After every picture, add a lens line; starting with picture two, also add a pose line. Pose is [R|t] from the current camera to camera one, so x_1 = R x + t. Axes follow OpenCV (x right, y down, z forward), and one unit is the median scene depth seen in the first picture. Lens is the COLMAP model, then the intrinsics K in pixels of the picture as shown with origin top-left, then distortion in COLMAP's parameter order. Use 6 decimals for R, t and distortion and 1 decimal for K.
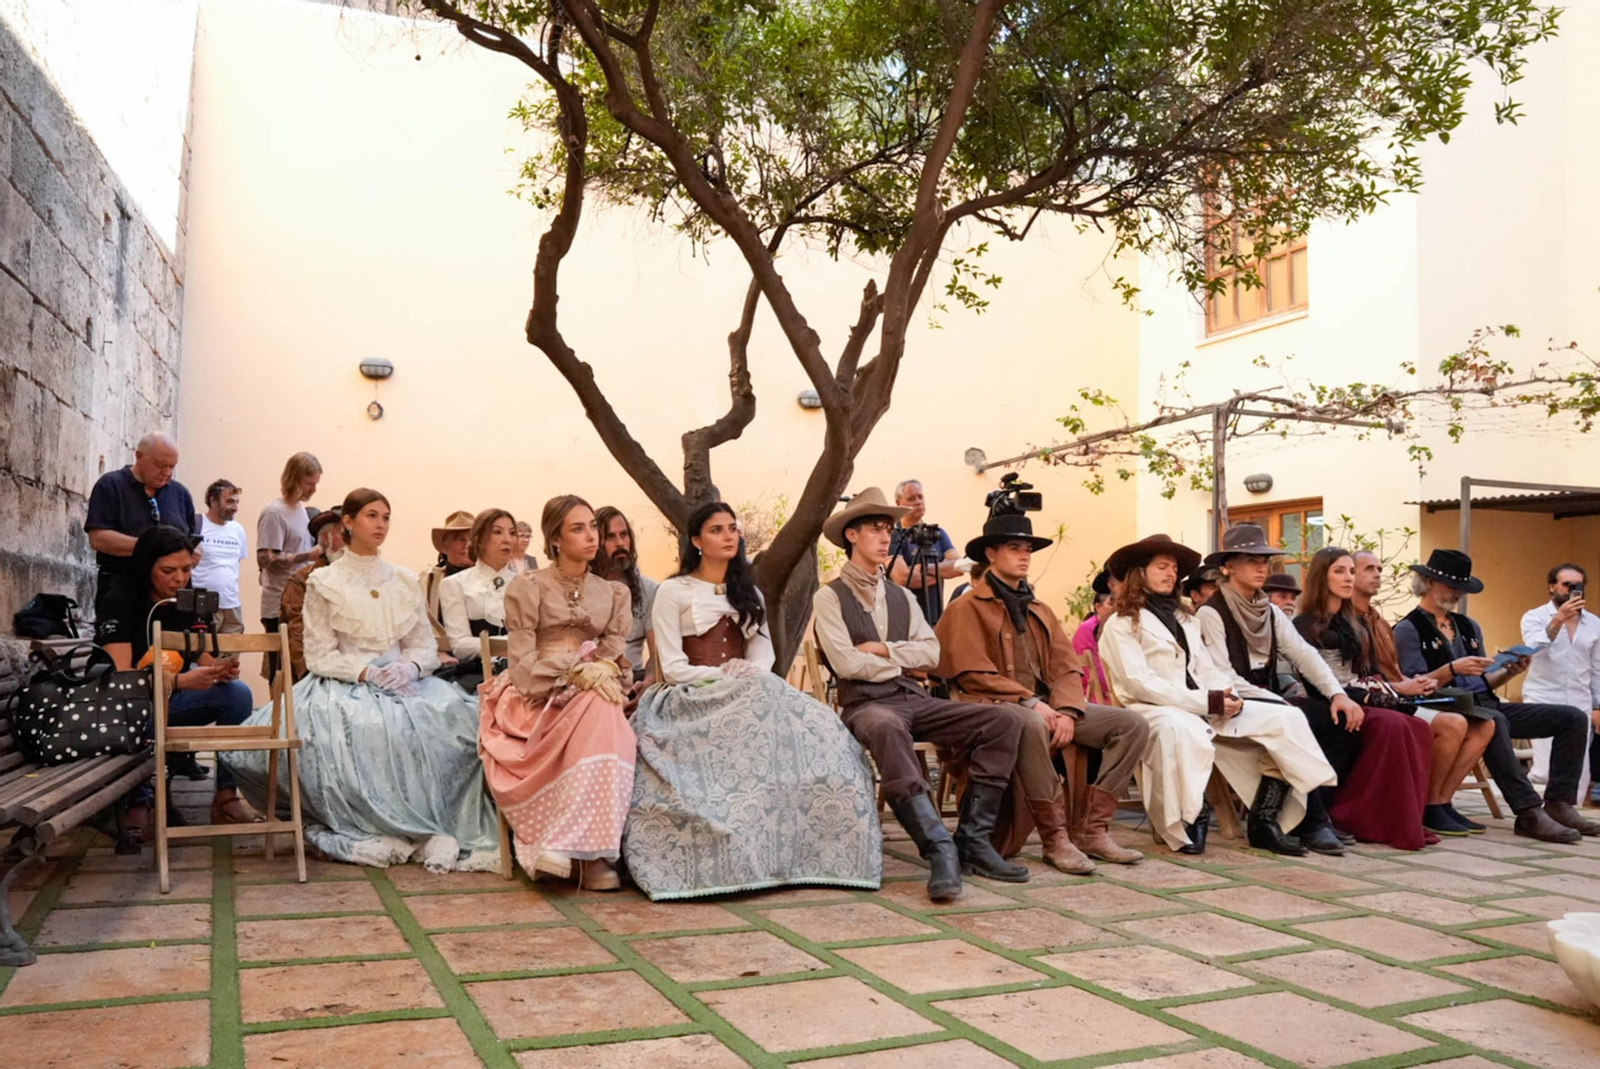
lens RADIAL K [[1149.0, 0, 800.0], [0, 1149.0, 534.5], [0, 0, 1]] dist [-0.138054, 0.120484]
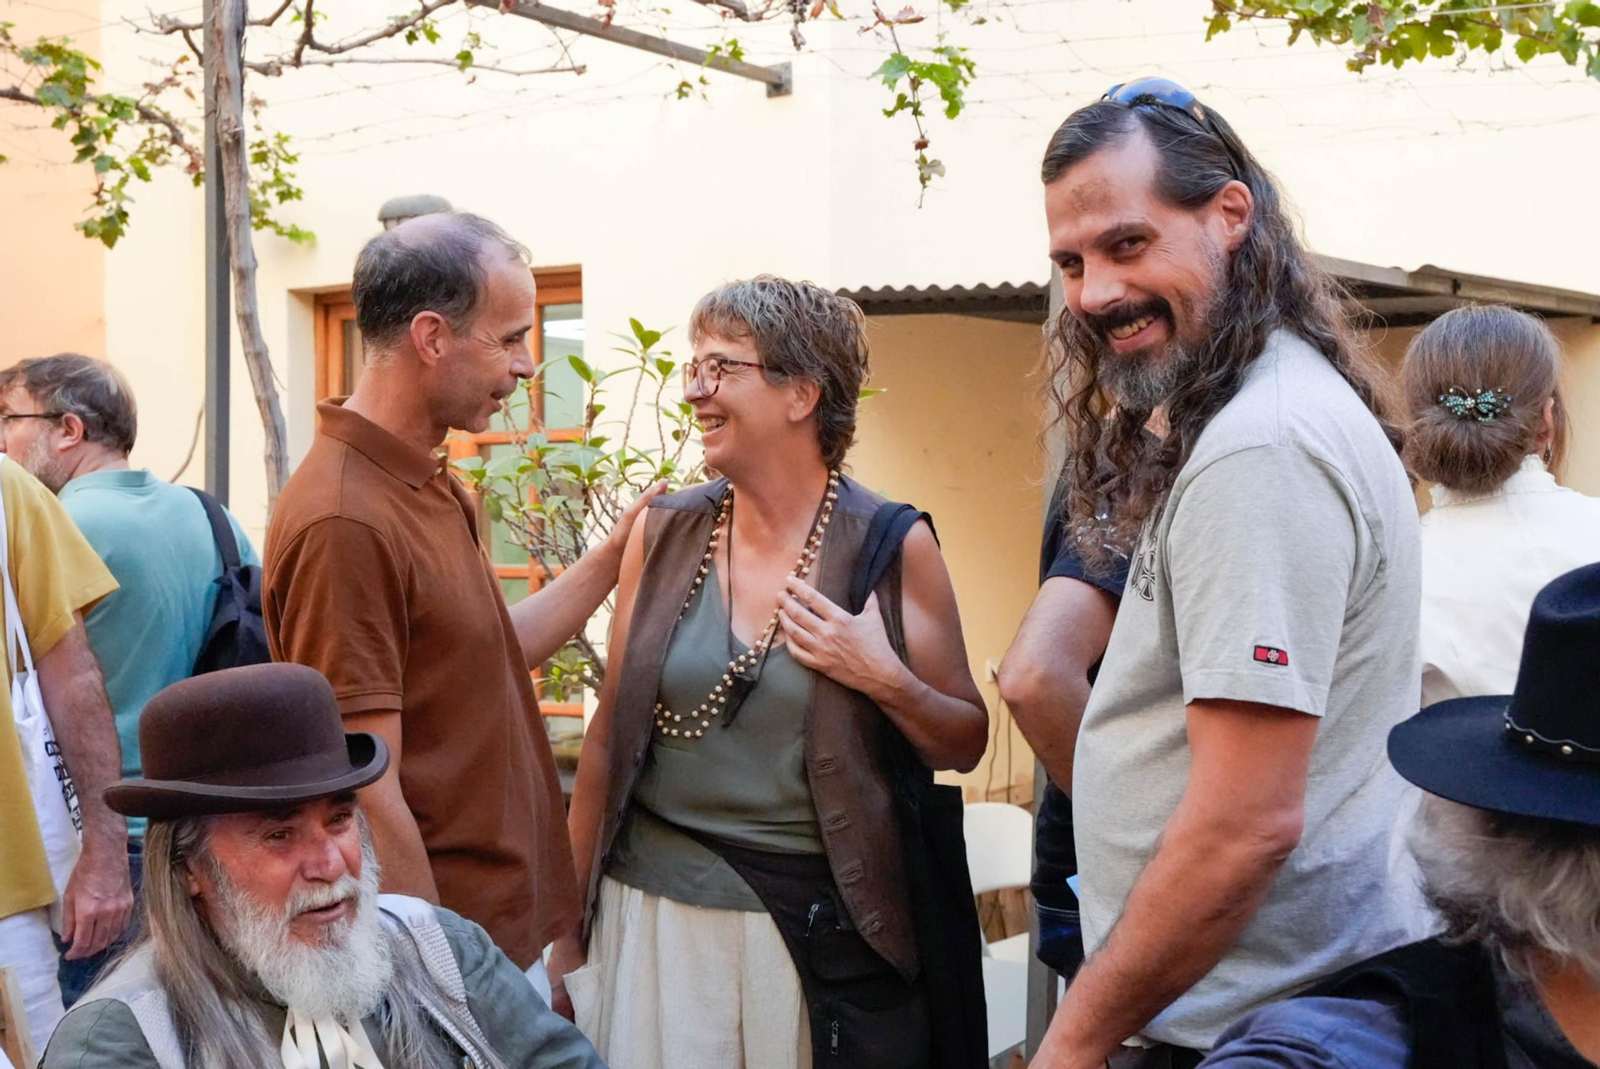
lens RADIAL K [[1989.7, 0, 800.0], [0, 1989.7, 534.5], [0, 0, 1]] dist [0.185177, 0.006901]
pose [[0.861119, -0.021457, 0.507950, 0.213465], [-0.029805, 0.995260, 0.092569, -0.009892], [-0.507529, -0.094852, 0.856398, 0.435503]]
